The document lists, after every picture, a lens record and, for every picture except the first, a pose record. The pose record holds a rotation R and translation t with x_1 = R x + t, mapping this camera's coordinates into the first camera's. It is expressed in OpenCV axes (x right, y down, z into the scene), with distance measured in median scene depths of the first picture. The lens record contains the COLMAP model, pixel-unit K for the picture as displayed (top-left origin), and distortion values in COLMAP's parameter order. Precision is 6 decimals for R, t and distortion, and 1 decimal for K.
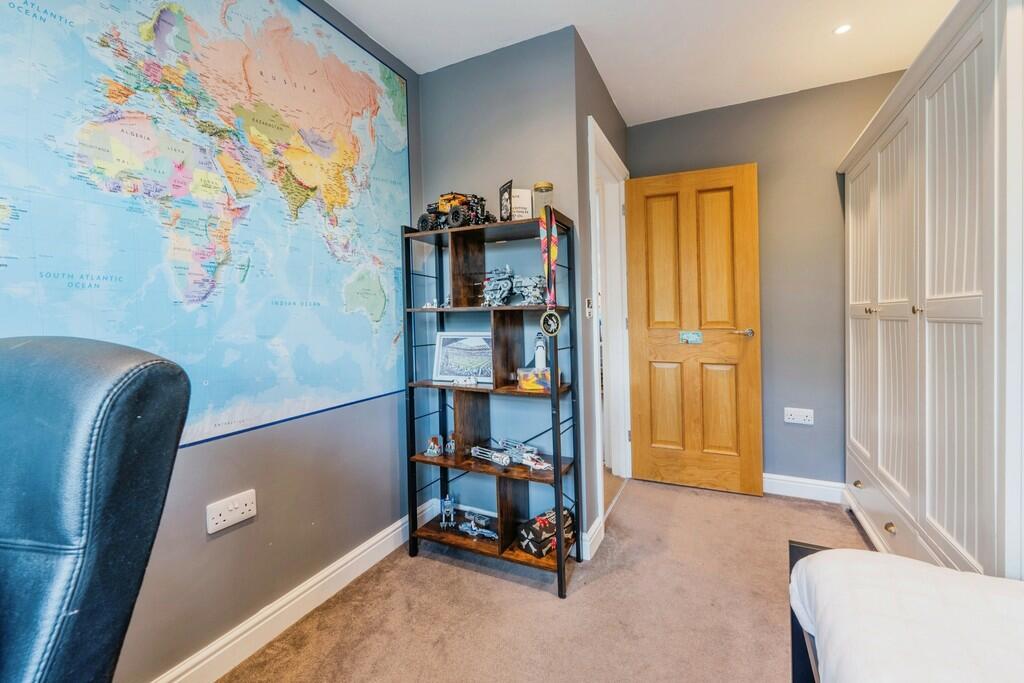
lens RADIAL K [[419.3, 0, 541.5], [0, 419.3, 315.4], [0, 0, 1]] dist [0.006397, -0.001438]
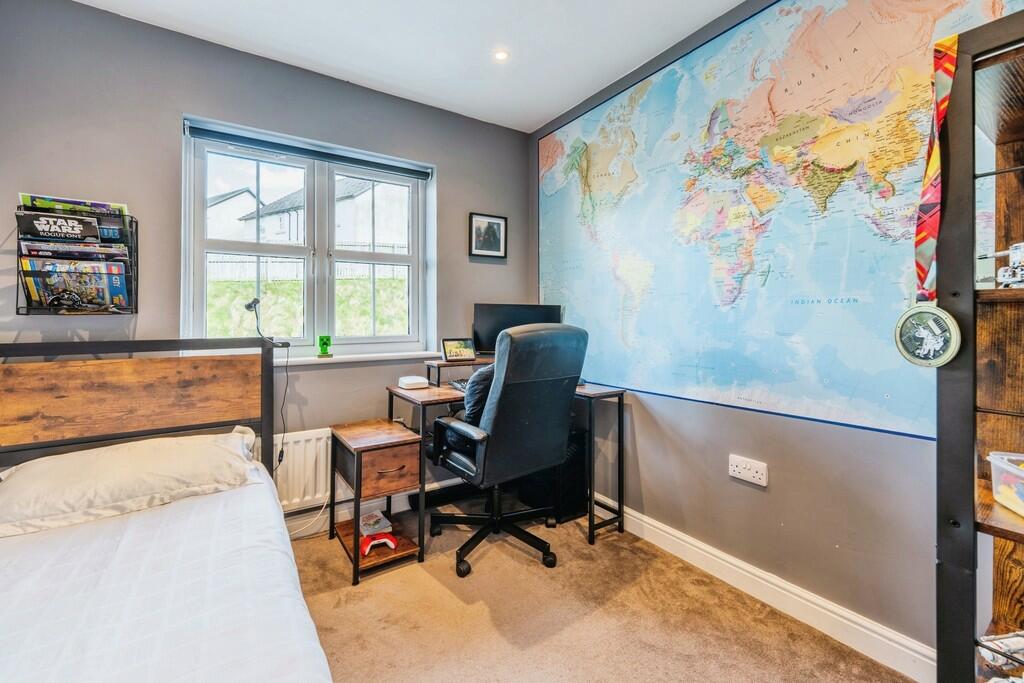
lens RADIAL K [[419.3, 0, 506.6], [0, 419.3, 321.0], [0, 0, 1]] dist [0.006397, -0.001438]
pose [[-0.540523, 0.016742, -0.841163, 0.673225], [0.009415, 0.999860, 0.013850, -0.004405], [0.841277, -0.000433, -0.540605, 1.027020]]
